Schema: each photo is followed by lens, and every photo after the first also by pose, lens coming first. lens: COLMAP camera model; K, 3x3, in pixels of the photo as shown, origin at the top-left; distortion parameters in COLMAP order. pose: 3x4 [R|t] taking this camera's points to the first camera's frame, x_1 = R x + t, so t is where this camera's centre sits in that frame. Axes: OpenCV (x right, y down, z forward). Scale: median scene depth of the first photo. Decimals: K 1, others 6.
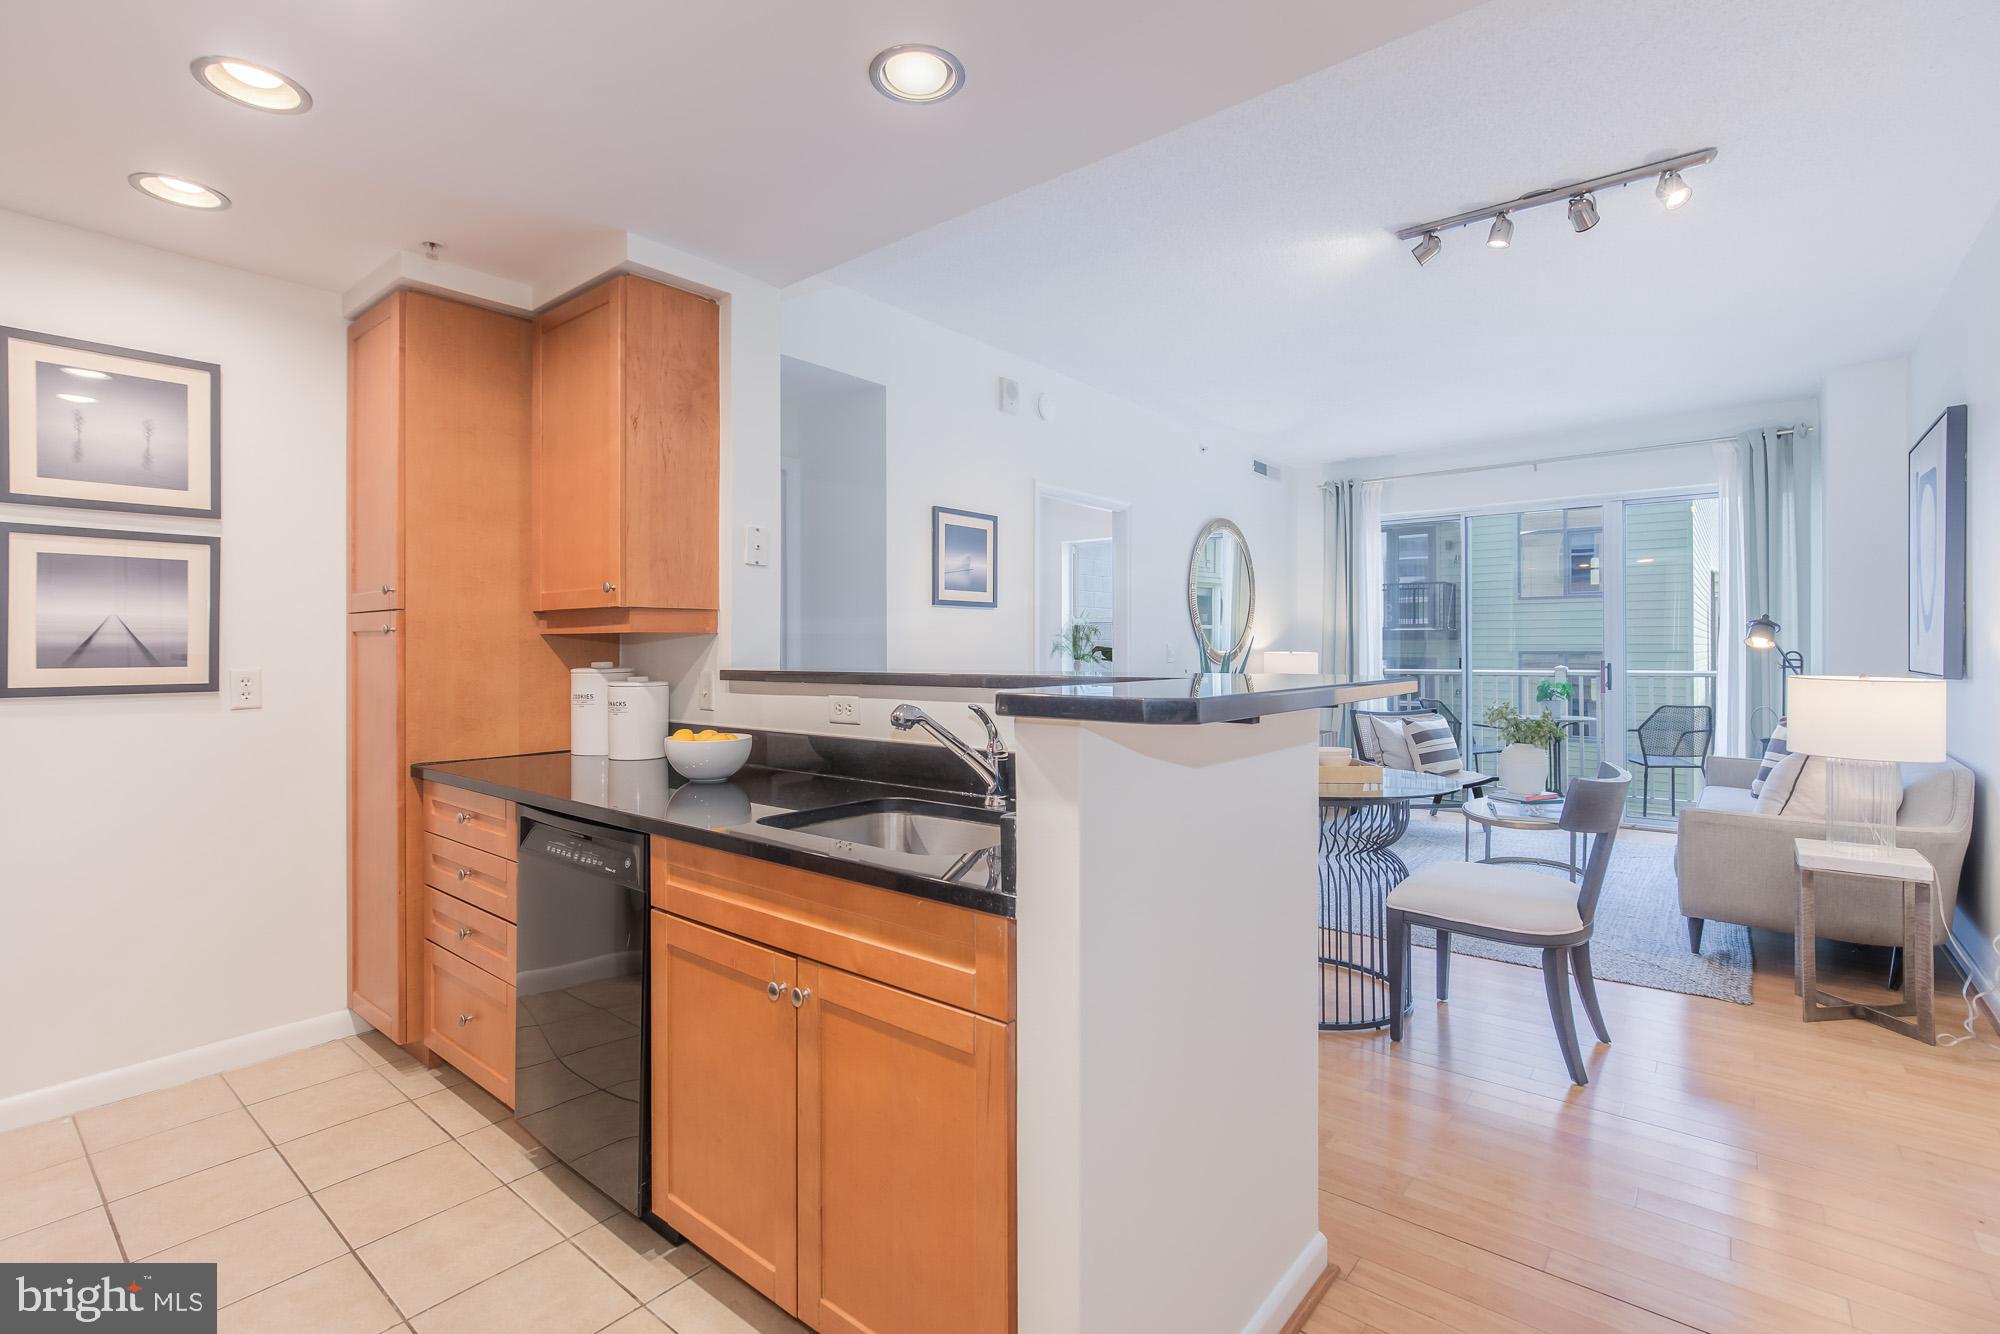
lens RADIAL K [[908.3, 0, 1002.8], [0, 908.3, 639.8], [0, 0, 1]] dist [-0.007714, -0.000198]
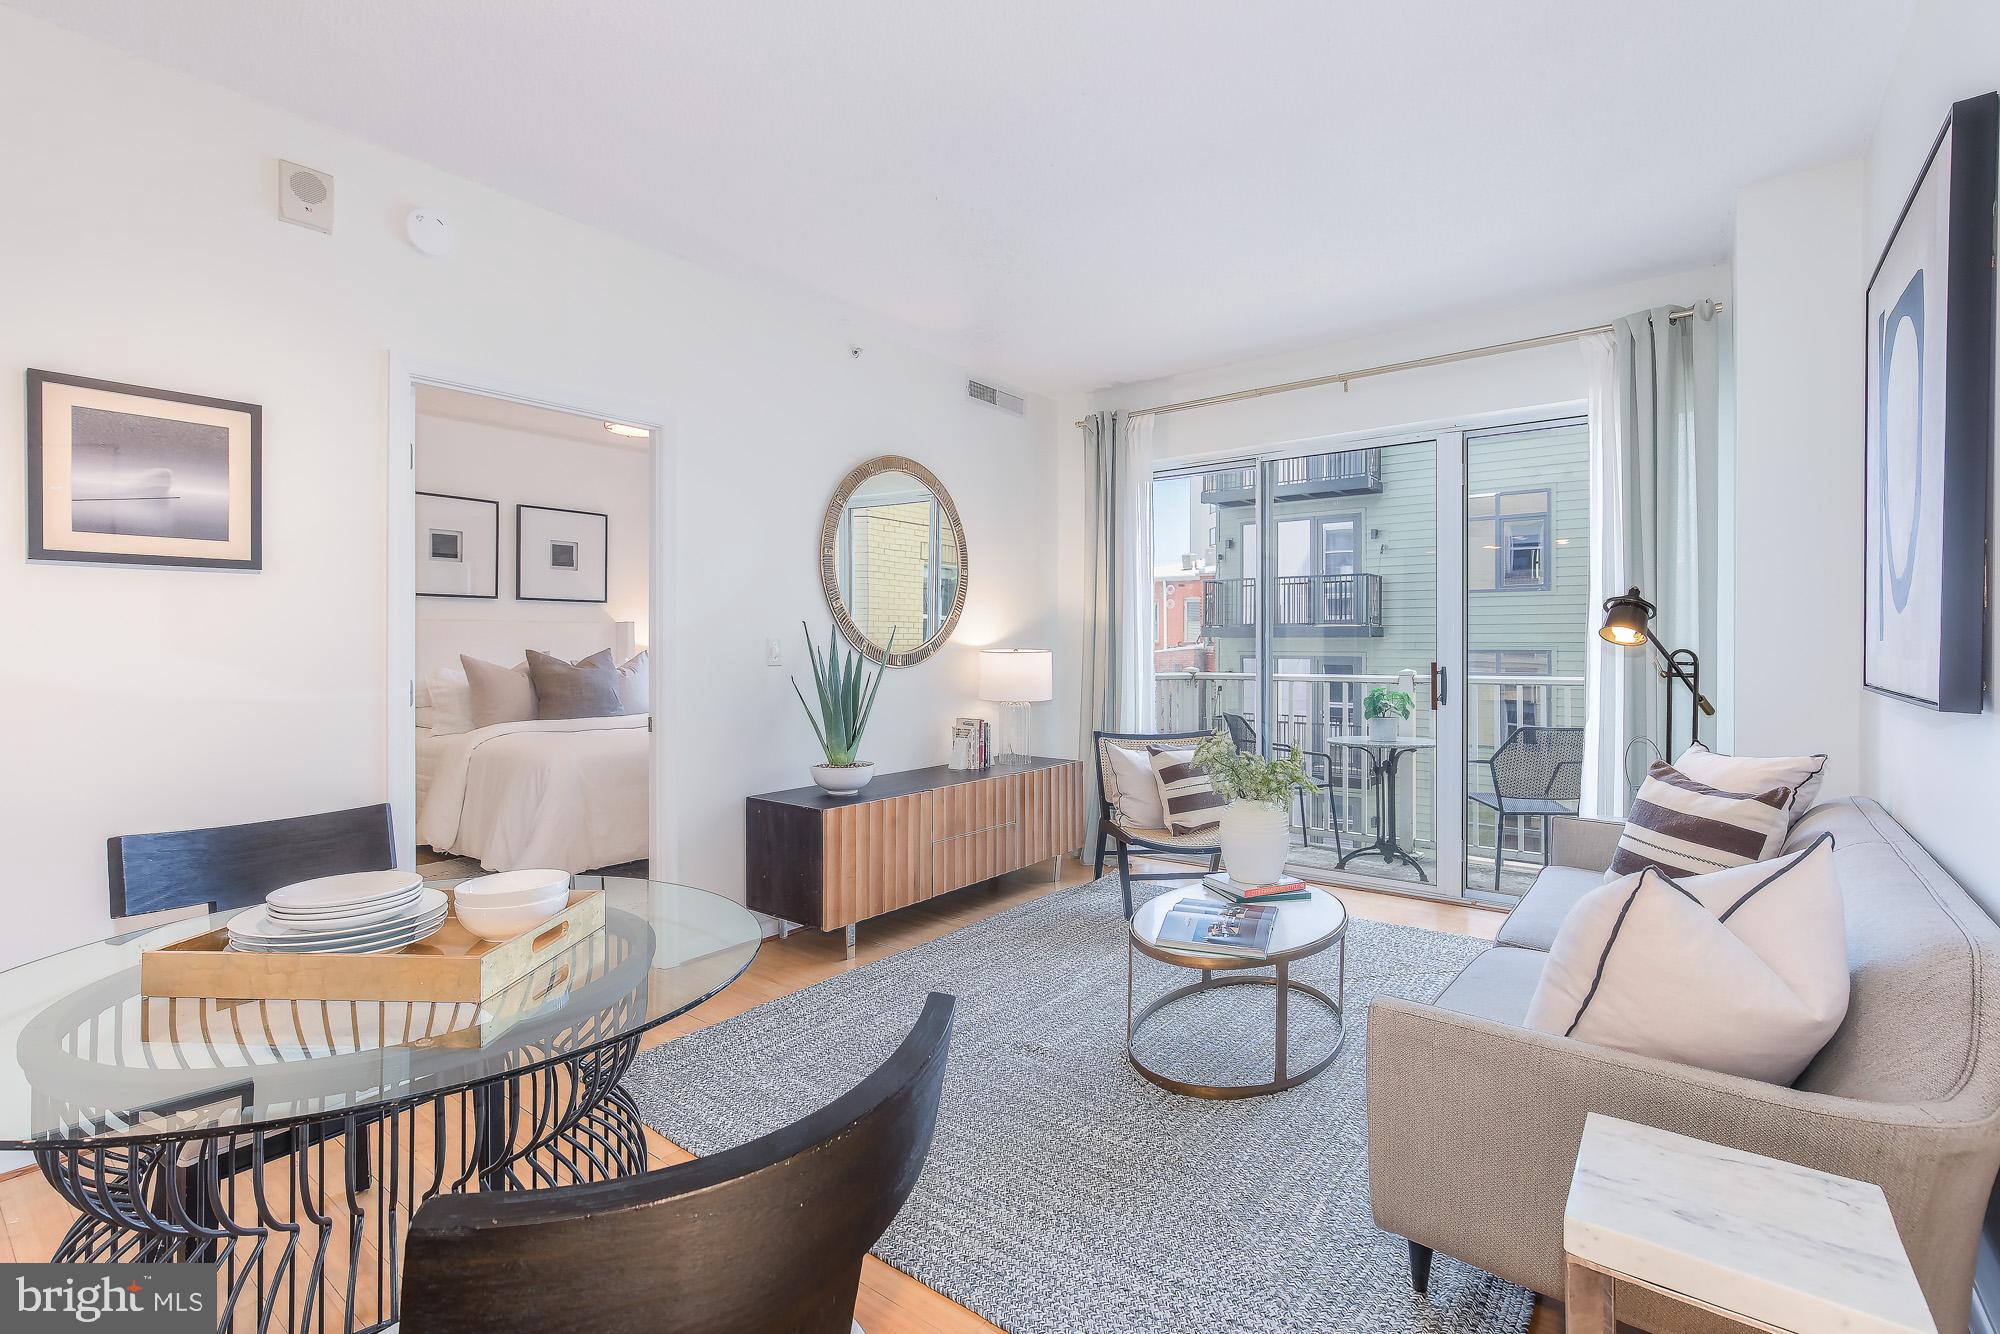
lens RADIAL K [[908.3, 0, 1002.8], [0, 908.3, 639.8], [0, 0, 1]] dist [-0.007714, -0.000198]
pose [[0.999662, 0.001826, 0.025917, 0.376114], [-0.001915, 0.999992, 0.003428, 0.004147], [-0.025911, -0.003477, 0.999658, 0.375258]]
